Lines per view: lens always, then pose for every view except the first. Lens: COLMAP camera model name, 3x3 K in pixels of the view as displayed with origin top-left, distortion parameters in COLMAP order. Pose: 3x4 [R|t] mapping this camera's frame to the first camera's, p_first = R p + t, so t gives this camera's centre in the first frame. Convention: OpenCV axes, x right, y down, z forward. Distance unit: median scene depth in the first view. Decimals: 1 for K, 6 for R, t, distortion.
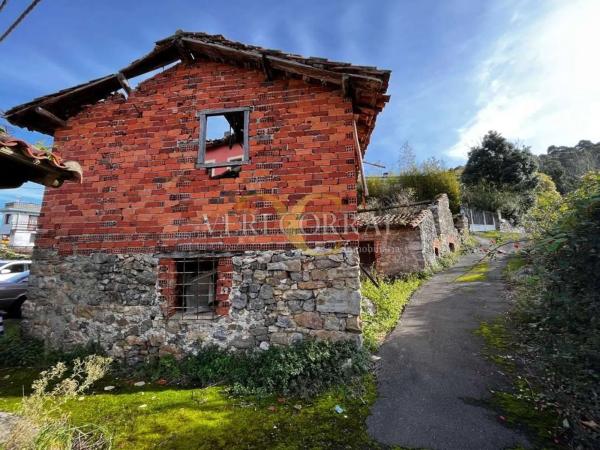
lens RADIAL K [[243.1, 0, 300.6], [0, 243.1, 224.9], [0, 0, 1]] dist [-0.003558, 0.000298]
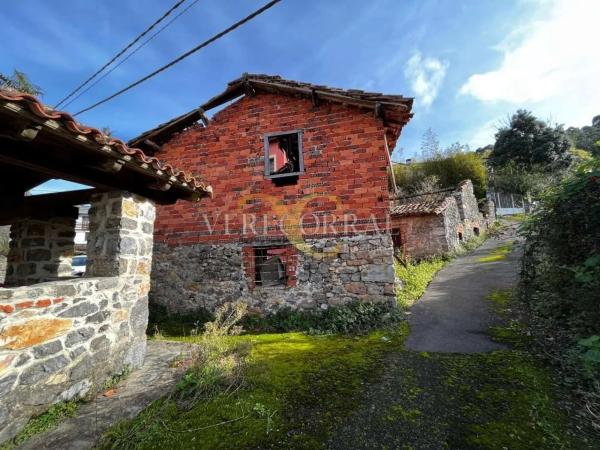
lens RADIAL K [[243.1, 0, 300.7], [0, 243.1, 225.2], [0, 0, 1]] dist [-0.003558, 0.000298]
pose [[0.995733, -0.037547, -0.084298, -0.128493], [0.041003, 0.998372, 0.039656, -0.024811], [0.082672, -0.042944, 0.995651, -0.325629]]
